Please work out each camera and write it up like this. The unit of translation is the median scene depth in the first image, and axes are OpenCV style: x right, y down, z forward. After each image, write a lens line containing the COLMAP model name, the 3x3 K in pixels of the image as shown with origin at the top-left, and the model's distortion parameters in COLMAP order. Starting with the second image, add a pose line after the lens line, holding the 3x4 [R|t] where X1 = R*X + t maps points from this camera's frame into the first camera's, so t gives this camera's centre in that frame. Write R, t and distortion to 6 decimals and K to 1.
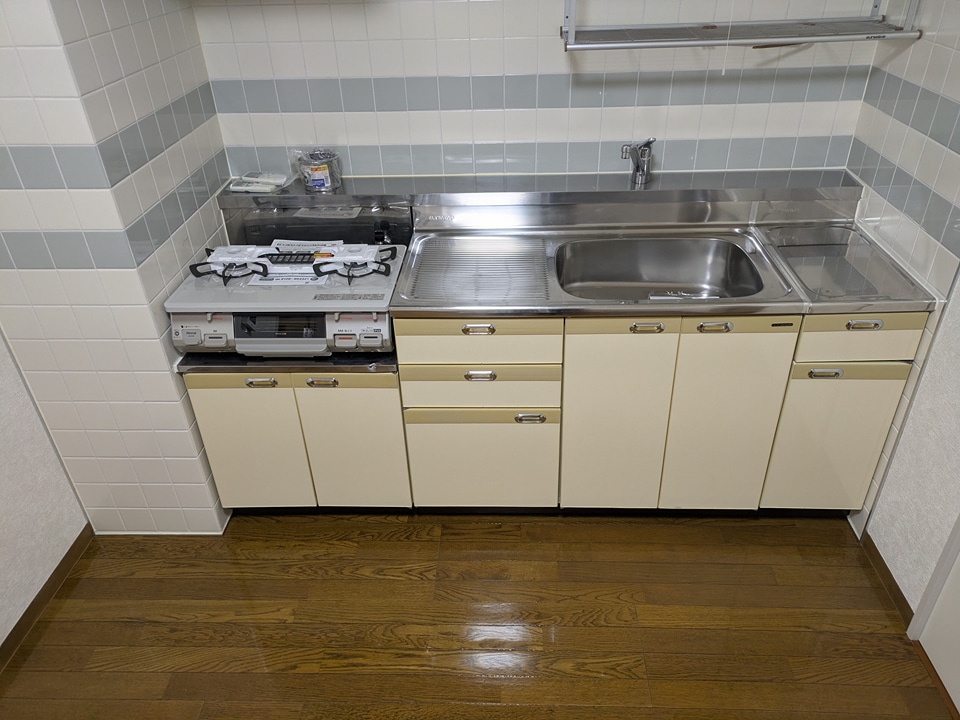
lens RADIAL K [[711.5, 0, 483.7], [0, 711.5, 367.4], [0, 0, 1]] dist [0.030920, -0.006179]
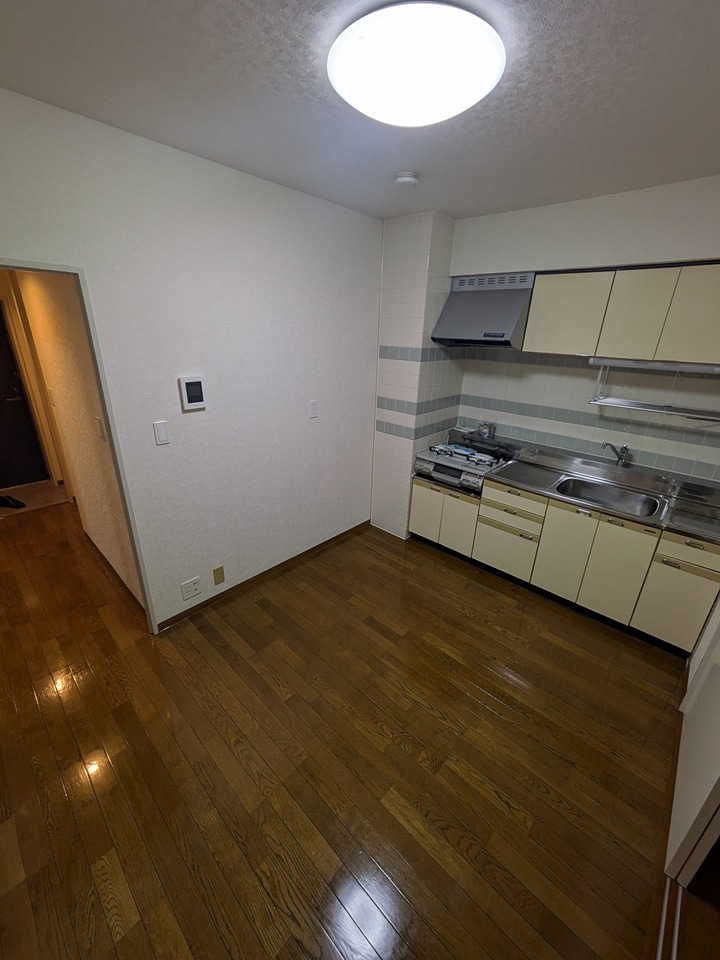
lens RADIAL K [[382.3, 0, 355.0], [0, 382.3, 472.8], [0, 0, 1]] dist [-0.002428, 0.000244]
pose [[0.754779, 0.281036, -0.592728, 0.341172], [-0.395598, 0.915787, -0.069543, 0.196176], [0.523269, 0.286972, 0.802394, -0.431289]]
